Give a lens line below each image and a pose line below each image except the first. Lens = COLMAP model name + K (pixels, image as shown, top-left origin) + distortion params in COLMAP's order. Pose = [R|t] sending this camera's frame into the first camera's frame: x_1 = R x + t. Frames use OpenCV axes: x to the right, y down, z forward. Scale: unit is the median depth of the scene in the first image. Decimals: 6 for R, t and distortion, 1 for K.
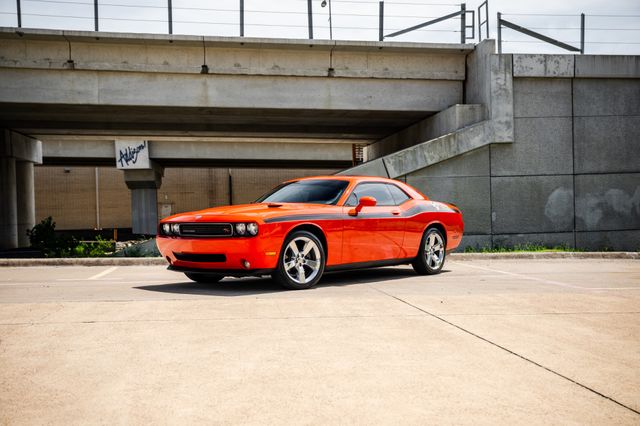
lens RADIAL K [[737.1, 0, 321.6], [0, 737.1, 214.1], [0, 0, 1]] dist [0.076400, 0.046935]
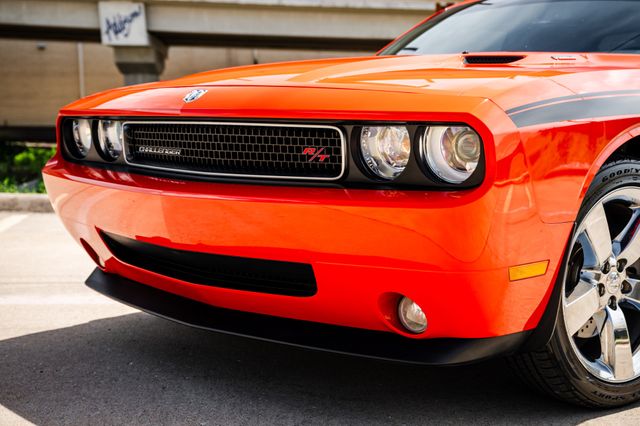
lens RADIAL K [[874.9, 0, 320.1], [0, 874.9, 213.2], [0, 0, 1]] dist [0.165208, 0.022982]
pose [[0.998714, 0.025533, -0.043789, -0.049730], [-0.020467, 0.993444, 0.112471, 0.004088], [0.046374, -0.111431, 0.992690, 0.315249]]
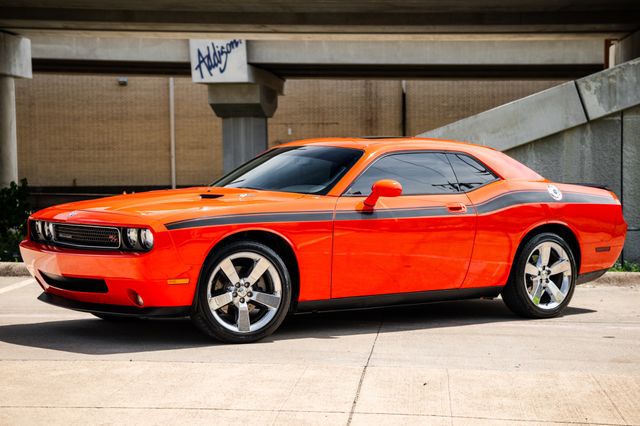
lens RADIAL K [[1358.1, 0, 321.3], [0, 1358.1, 214.2], [0, 0, 1]] dist [0.457768, 0.197311]
pose [[0.977126, 0.023257, -0.211387, 0.113543], [-0.014245, 0.998928, 0.044055, -0.020686], [0.212184, -0.040036, 0.976409, -0.012319]]
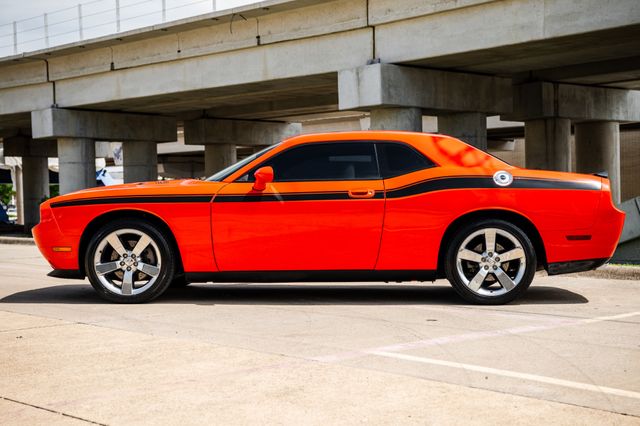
lens RADIAL K [[992.2, 0, 319.7], [0, 992.2, 212.9], [0, 0, 1]] dist [0.268170, 0.017898]
pose [[0.580849, 0.010781, -0.813940, 0.379725], [0.007714, 0.999794, 0.018748, -0.000378], [0.813974, -0.017169, 0.580647, 0.263248]]
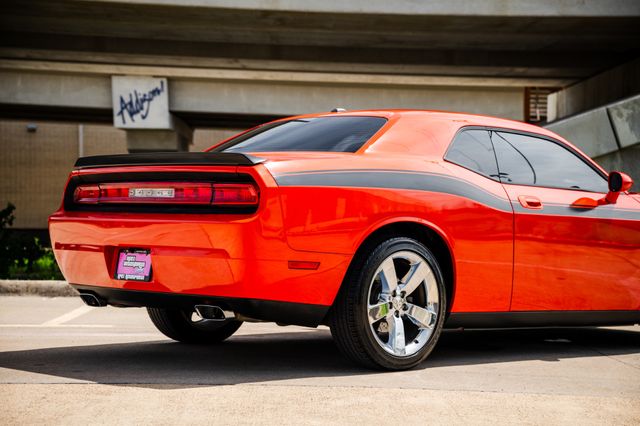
lens RADIAL K [[1218.9, 0, 325.8], [0, 1218.9, 214.0], [0, 0, 1]] dist [0.437257, 0.323383]
pose [[0.994642, 0.028352, -0.099415, -0.024303], [-0.028320, 0.999597, 0.001734, 0.003425], [0.099424, 0.001091, 0.995045, 0.099689]]
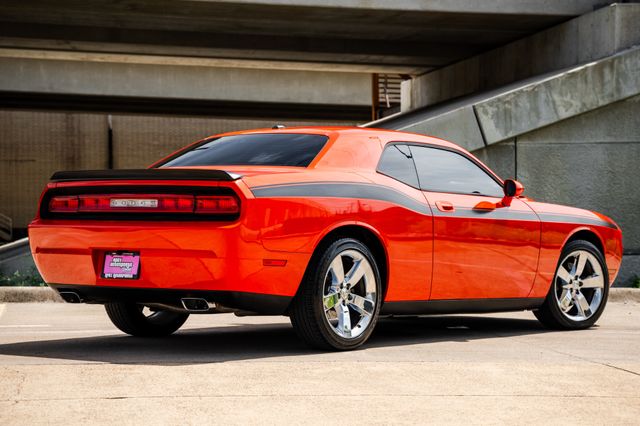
lens RADIAL K [[1454.7, 0, 338.6], [0, 1454.7, 201.4], [0, 0, 1]] dist [0.476558, 0.077084]
pose [[0.998577, 0.018520, 0.050015, -0.062538], [-0.018266, 0.999818, -0.005536, 0.000522], [-0.050109, 0.004614, 0.998733, -0.034851]]
